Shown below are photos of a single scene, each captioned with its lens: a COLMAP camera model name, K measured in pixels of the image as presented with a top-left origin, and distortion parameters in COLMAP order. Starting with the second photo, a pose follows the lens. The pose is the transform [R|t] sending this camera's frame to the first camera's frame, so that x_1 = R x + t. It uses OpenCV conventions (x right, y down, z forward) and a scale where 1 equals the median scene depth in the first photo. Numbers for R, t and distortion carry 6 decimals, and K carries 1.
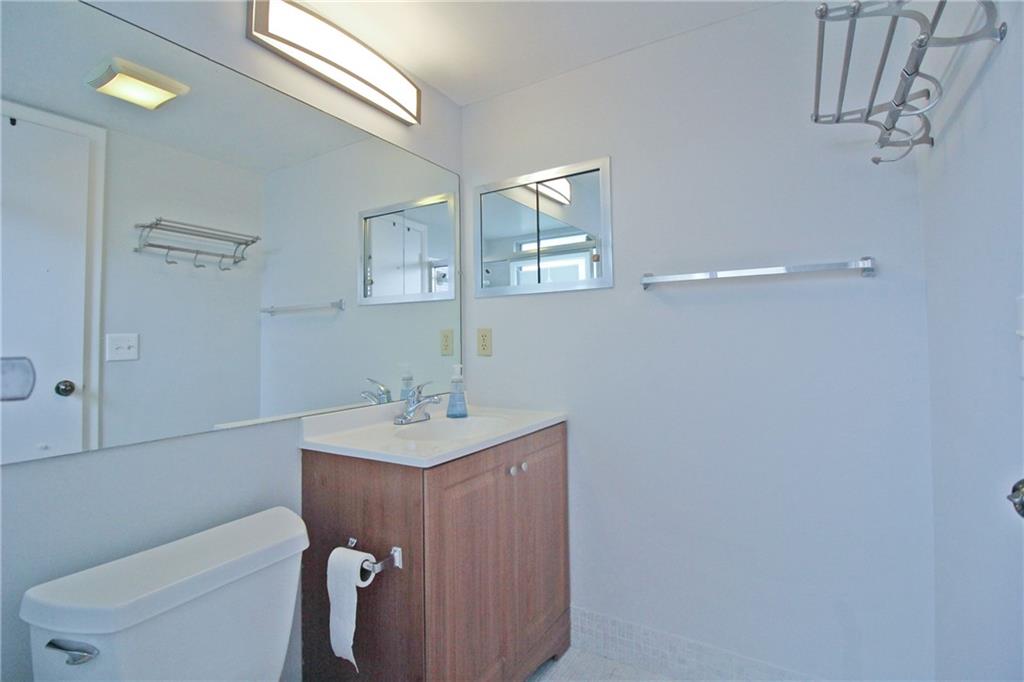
lens RADIAL K [[479.4, 0, 499.1], [0, 479.4, 322.6], [0, 0, 1]] dist [-0.002331, -0.001695]
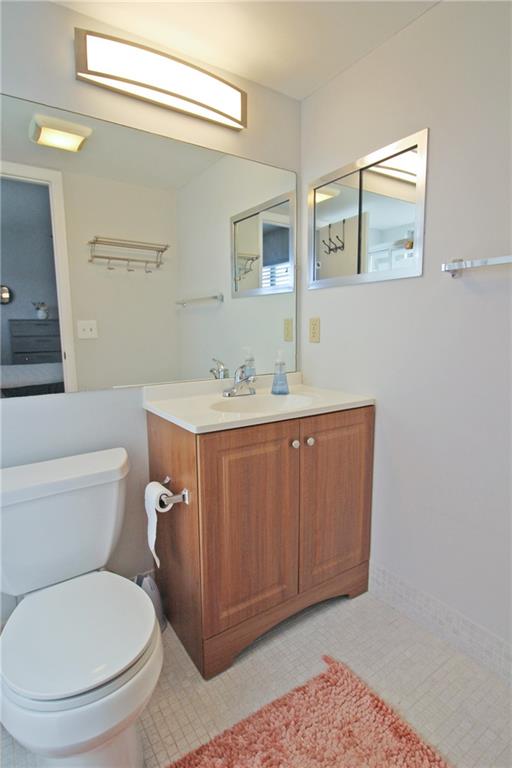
lens RADIAL K [[399.6, 0, 257.1], [0, 399.6, 383.4], [0, 0, 1]] dist [0.008682, -0.000856]
pose [[0.916525, 0.064473, -0.394748, 0.253373], [0.010421, 0.982739, 0.184703, -0.012597], [0.399842, -0.173399, 0.900033, 0.090031]]
